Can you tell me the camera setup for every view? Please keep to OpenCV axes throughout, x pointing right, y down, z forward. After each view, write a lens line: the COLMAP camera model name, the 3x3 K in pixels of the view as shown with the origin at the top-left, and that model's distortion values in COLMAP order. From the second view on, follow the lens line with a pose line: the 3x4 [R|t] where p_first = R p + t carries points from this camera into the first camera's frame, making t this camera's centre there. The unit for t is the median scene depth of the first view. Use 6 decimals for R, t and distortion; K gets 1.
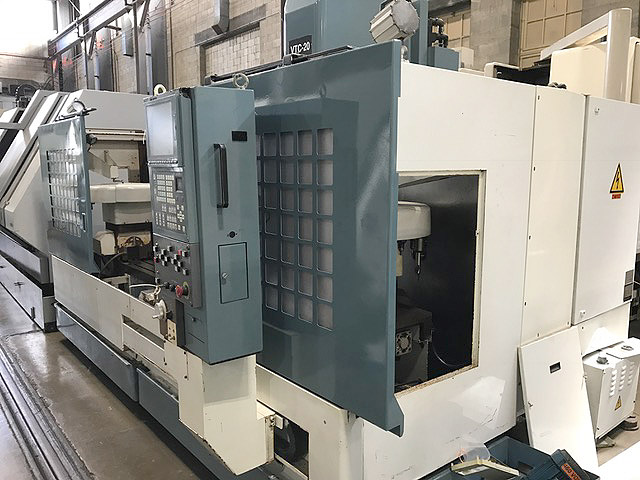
lens RADIAL K [[530.9, 0, 315.9], [0, 530.9, 231.9], [0, 0, 1]] dist [0.023443, -0.027671]
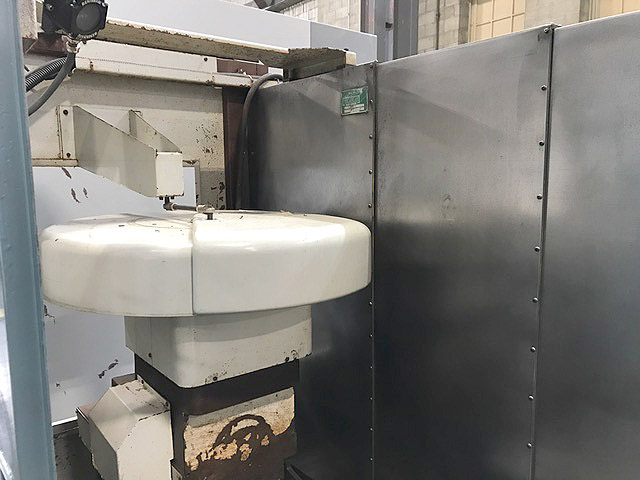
lens RADIAL K [[530.9, 0, 320.1], [0, 530.9, 243.1], [0, 0, 1]] dist [0.023443, -0.027671]
pose [[0.999868, 0.003452, -0.015848, -0.299569], [-0.003382, 0.999984, 0.004439, -0.079331], [0.015863, -0.004385, 0.999865, 0.735766]]
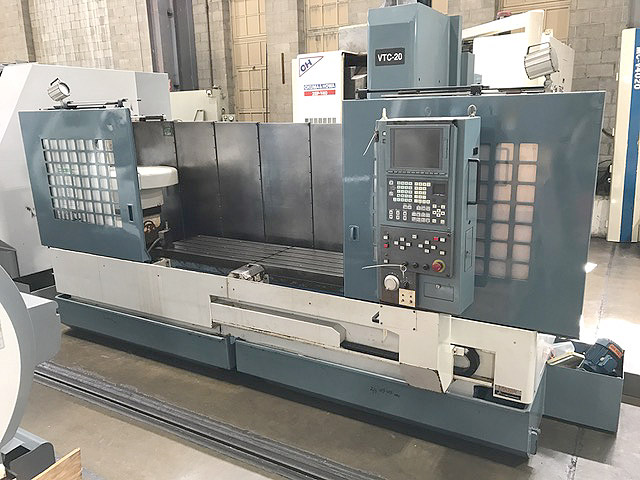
lens RADIAL K [[530.9, 0, 324.6], [0, 530.9, 234.6], [0, 0, 1]] dist [0.023443, -0.027671]
pose [[0.933864, -0.104675, 0.341966, -0.376771], [0.070072, 0.991228, 0.112056, -0.055472], [-0.350696, -0.080682, 0.933007, -0.065701]]
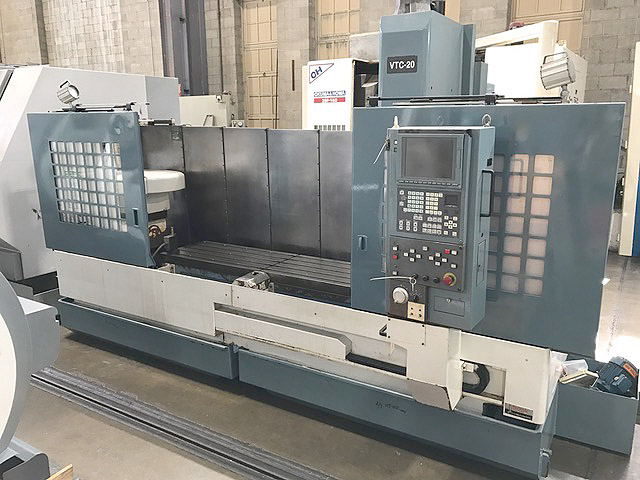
lens RADIAL K [[530.9, 0, 324.6], [0, 530.9, 230.2], [0, 0, 1]] dist [0.023443, -0.027671]
pose [[0.939870, -0.078211, 0.332456, -0.372827], [0.050646, 0.994580, 0.090800, -0.057006], [-0.337756, -0.068503, 0.938738, -0.051462]]
